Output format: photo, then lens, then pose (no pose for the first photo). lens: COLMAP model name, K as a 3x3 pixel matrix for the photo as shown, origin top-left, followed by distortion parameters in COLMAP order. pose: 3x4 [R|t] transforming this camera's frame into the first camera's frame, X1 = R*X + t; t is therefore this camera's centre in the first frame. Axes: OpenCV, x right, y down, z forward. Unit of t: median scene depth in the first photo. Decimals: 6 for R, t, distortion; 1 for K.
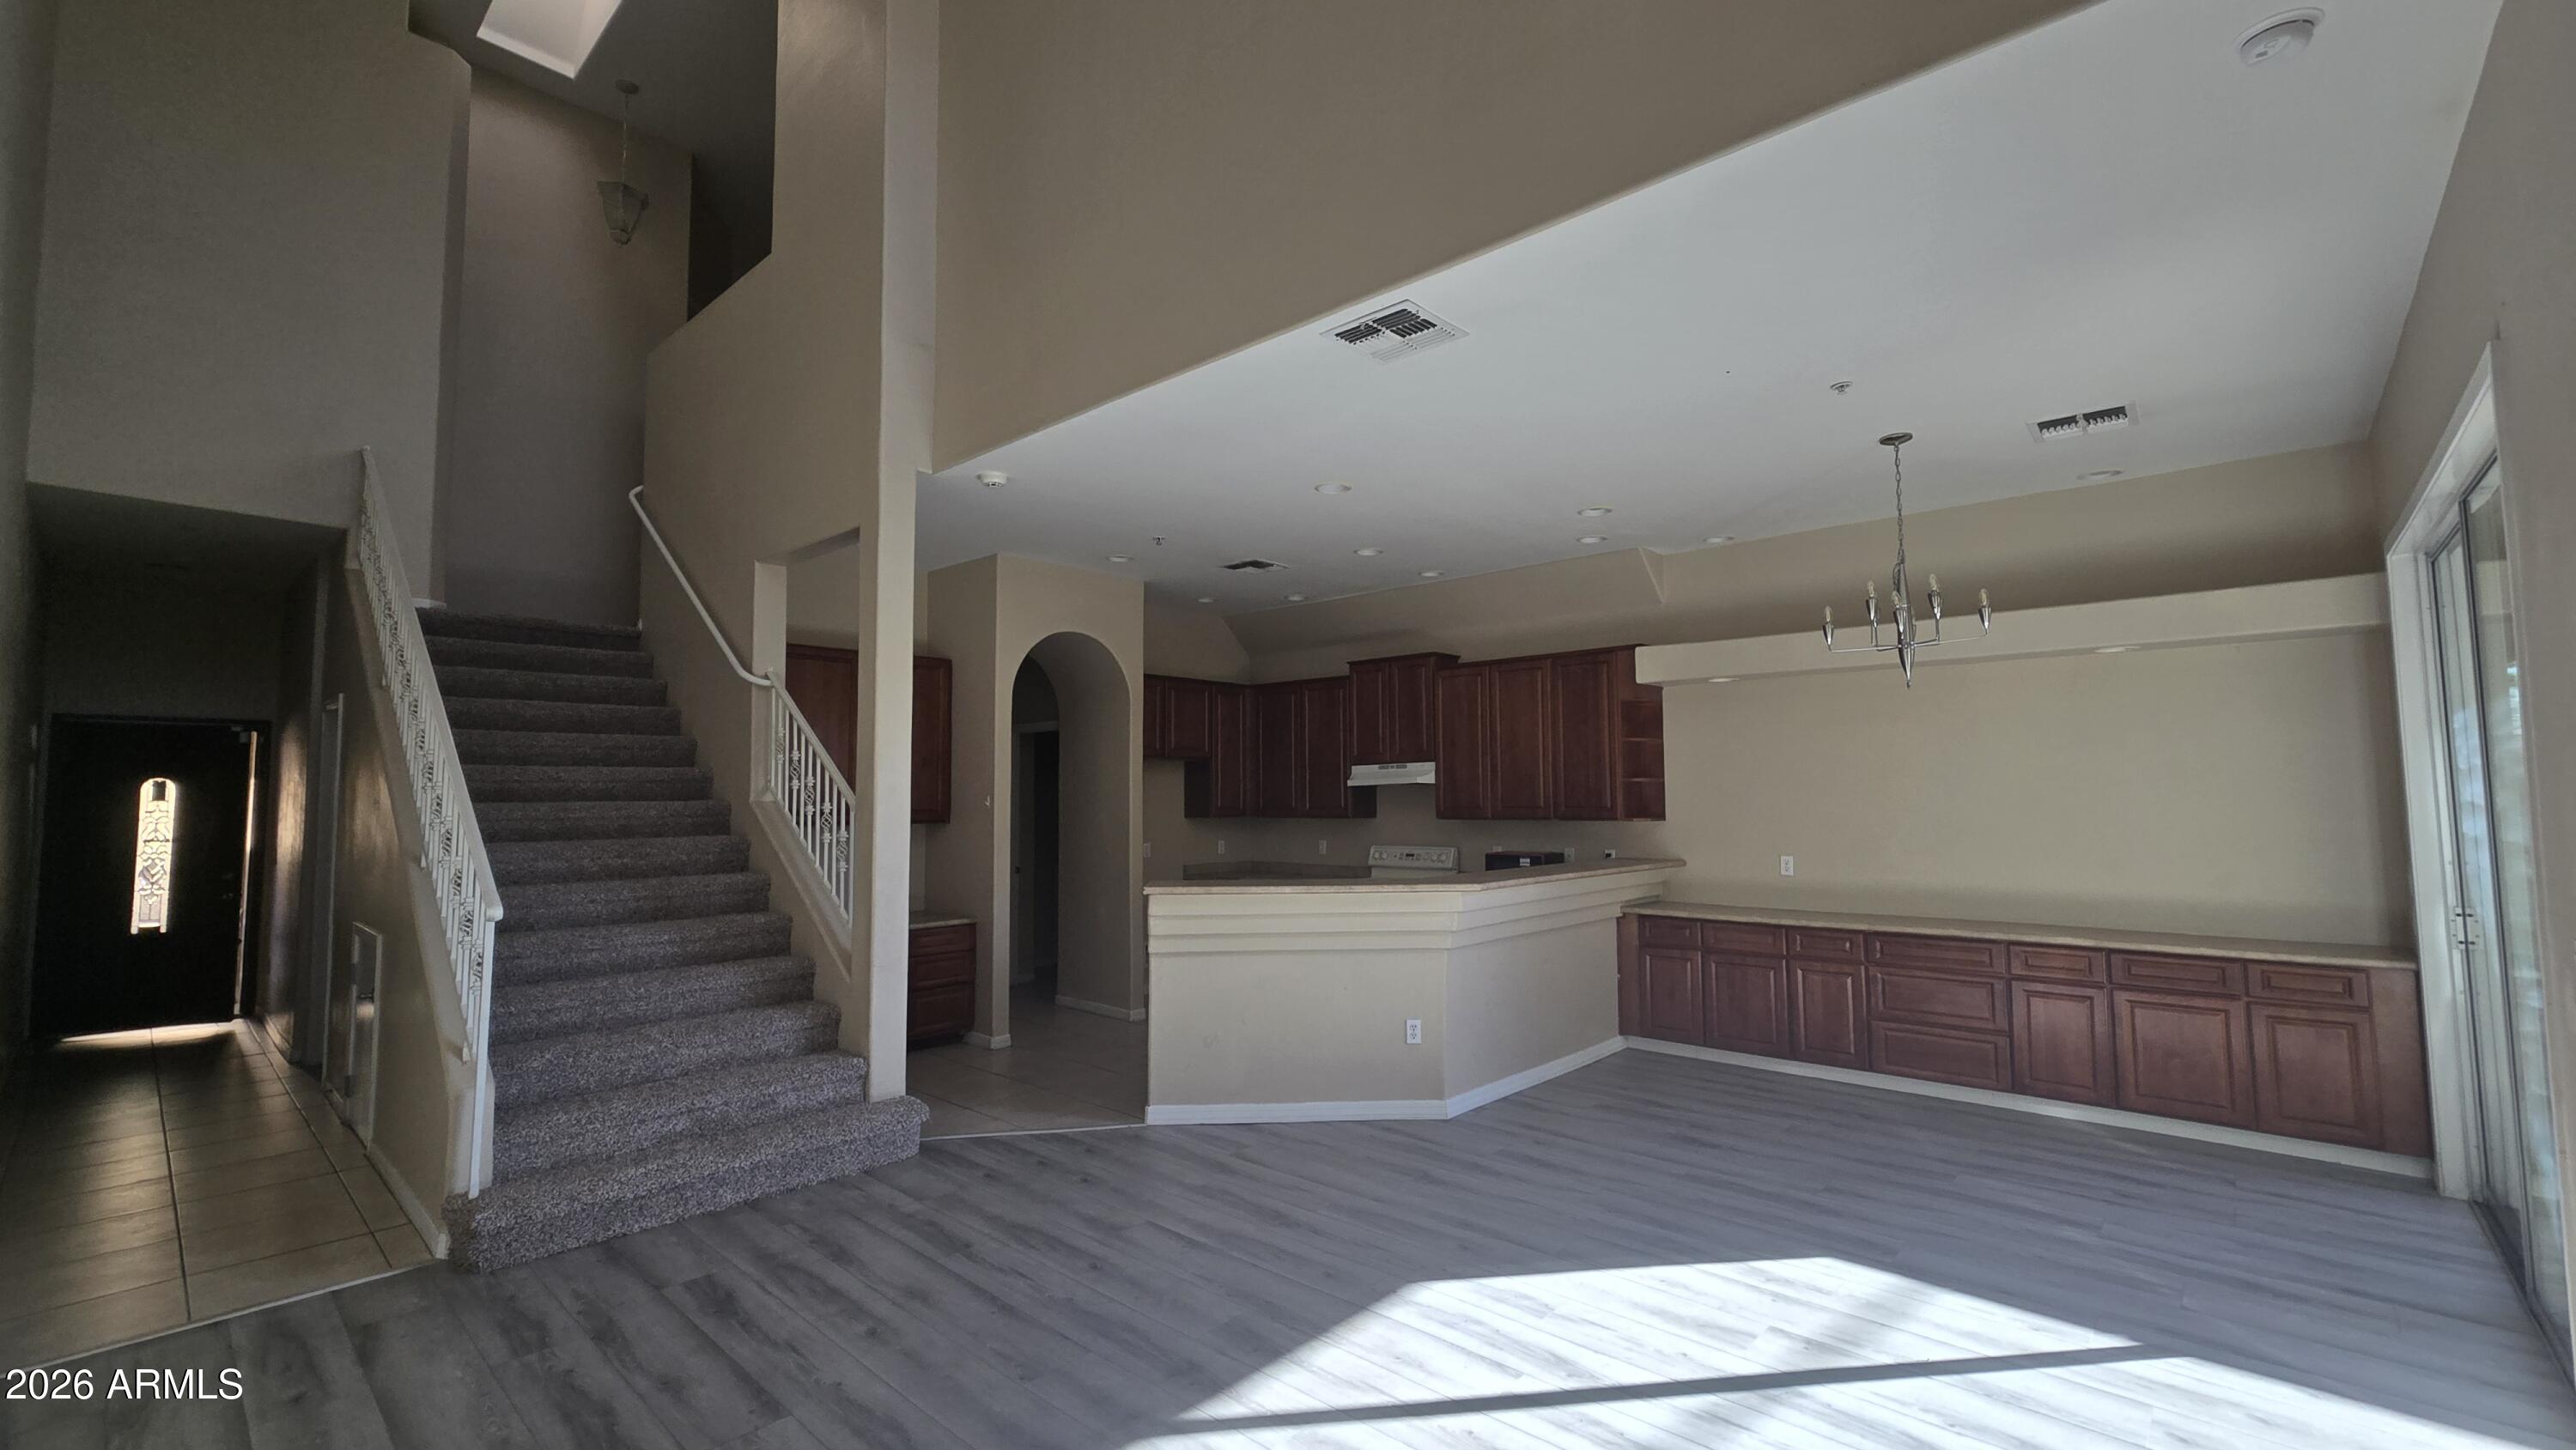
lens RADIAL K [[1054.3, 0, 1288.0], [0, 1054.3, 719.8], [0, 0, 1]] dist [-0.001878, 0.000848]
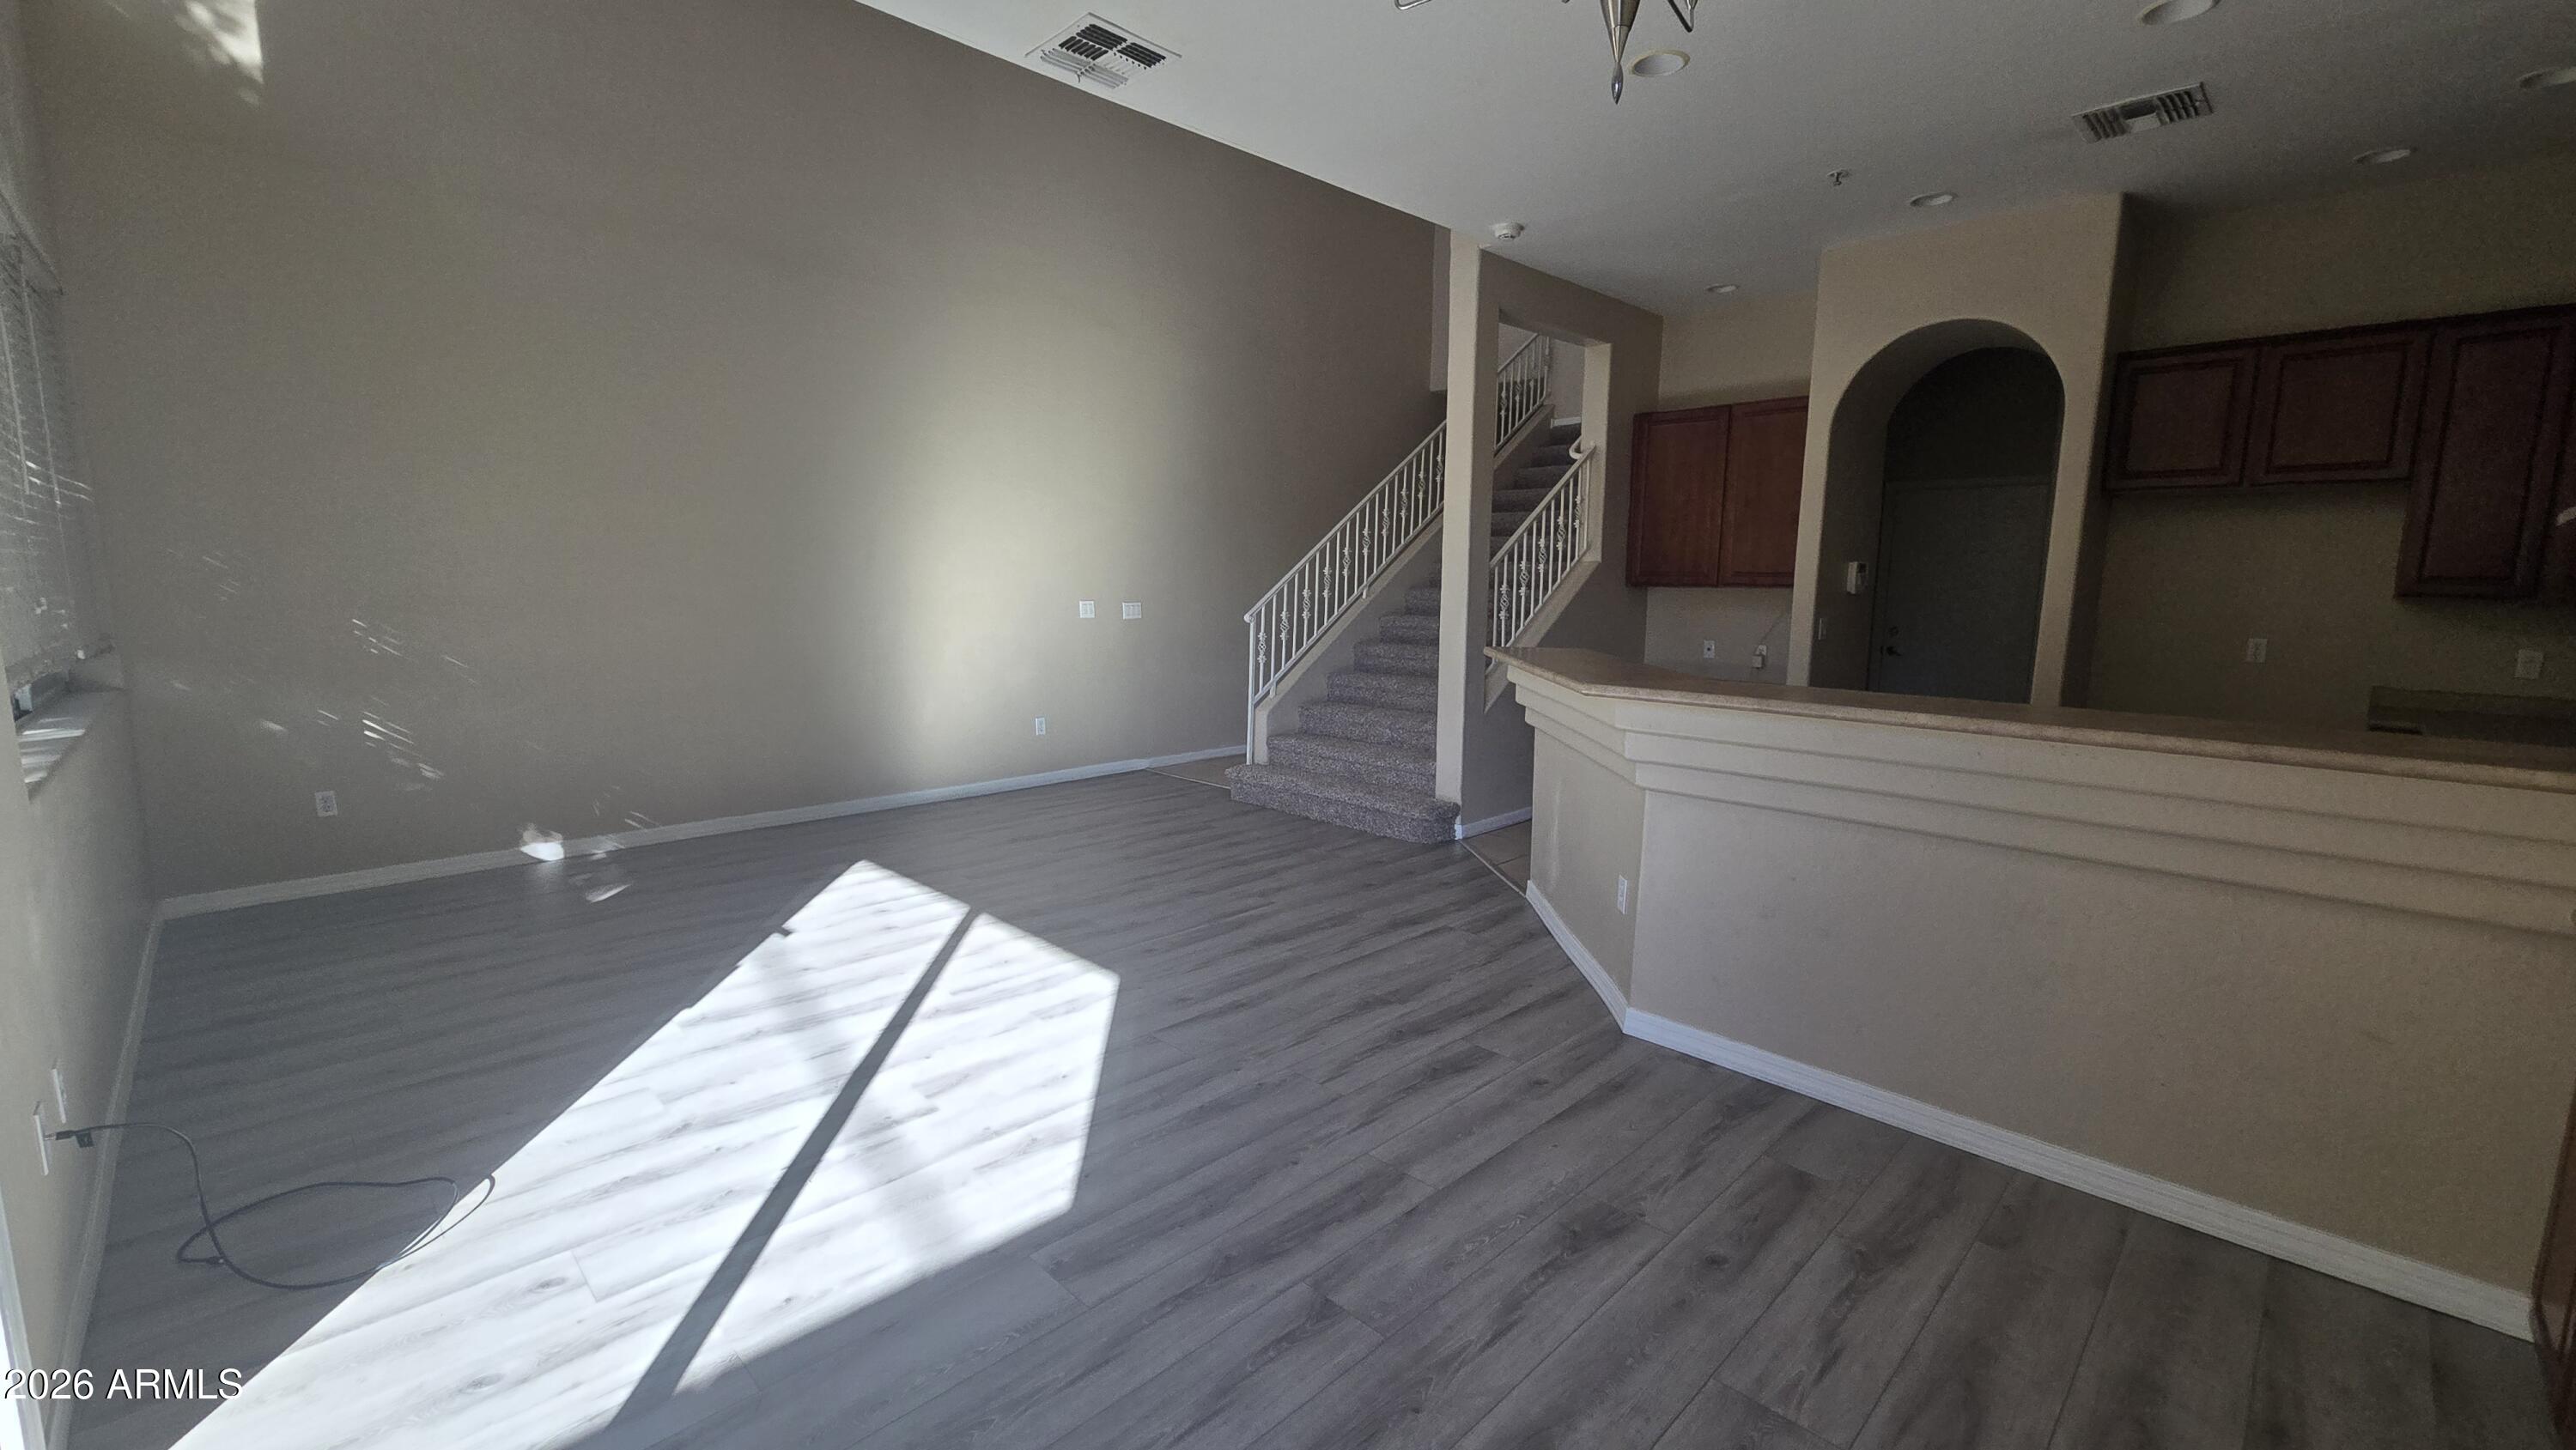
lens RADIAL K [[1054.3, 0, 1276.4], [0, 1054.3, 731.4], [0, 0, 1]] dist [-0.001878, 0.000848]
pose [[-0.050067, 0.154982, -0.986648, 0.707129], [0.065144, 0.986290, 0.151620, 0.065883], [0.996619, -0.056683, -0.059477, 0.739539]]
